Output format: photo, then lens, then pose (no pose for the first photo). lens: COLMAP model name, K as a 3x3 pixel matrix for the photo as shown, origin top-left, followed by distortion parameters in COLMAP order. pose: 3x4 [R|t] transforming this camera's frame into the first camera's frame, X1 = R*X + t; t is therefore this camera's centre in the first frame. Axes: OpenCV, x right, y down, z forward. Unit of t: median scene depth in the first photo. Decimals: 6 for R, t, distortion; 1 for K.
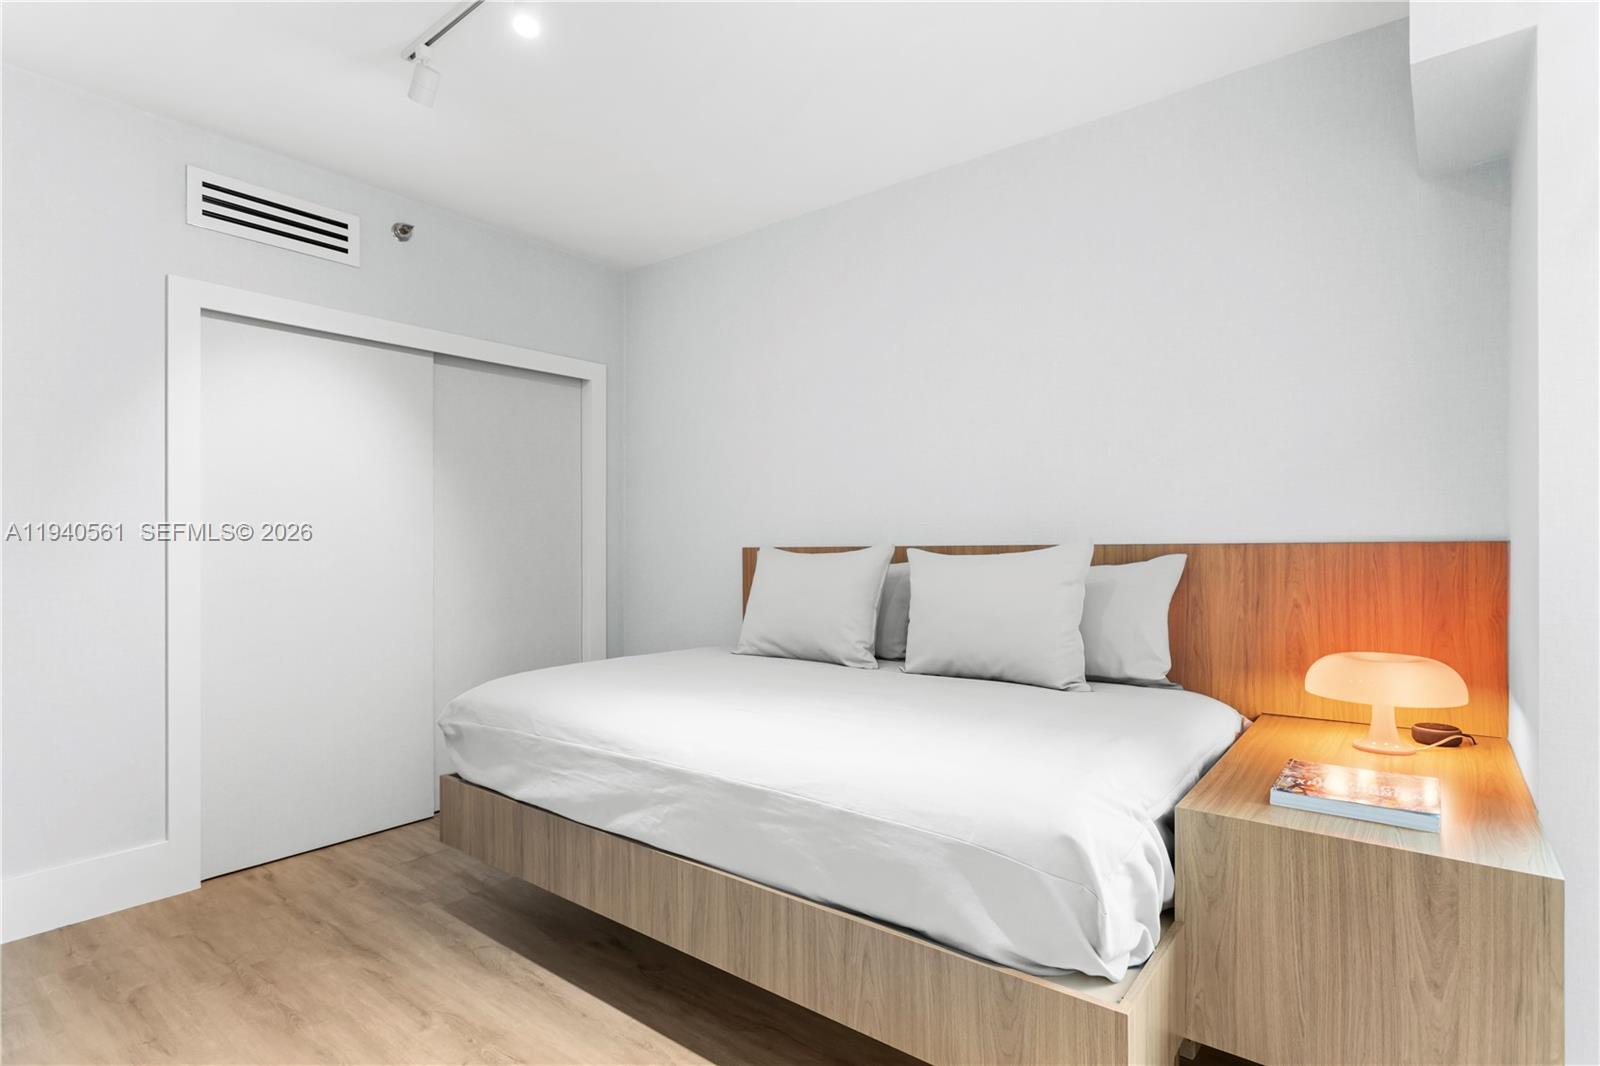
lens RADIAL K [[791.5, 0, 792.9], [0, 791.5, 531.2], [0, 0, 1]] dist [-0.011288, 0.006148]
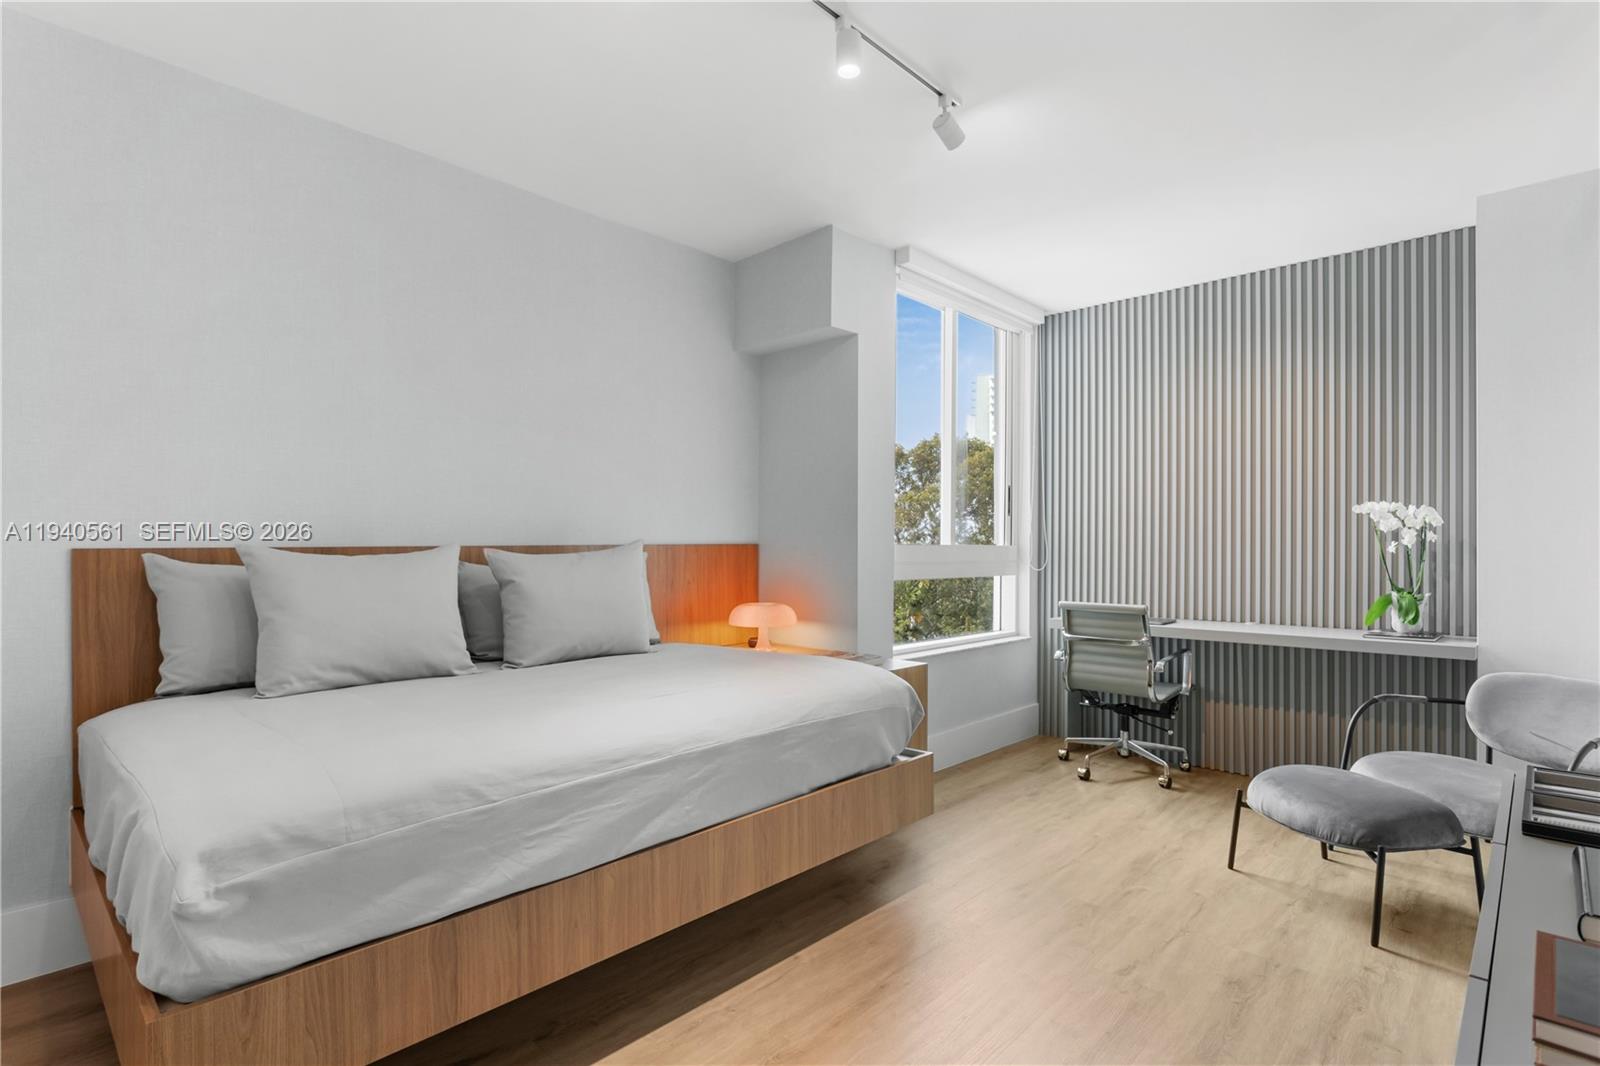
lens RADIAL K [[791.5, 0, 791.5], [0, 791.5, 544.6], [0, 0, 1]] dist [-0.011288, 0.006148]
pose [[0.092744, 0.006524, 0.995669, -1.103717], [-0.013031, 0.999901, -0.005338, 0.023993], [-0.995605, -0.012480, 0.092820, 0.716848]]
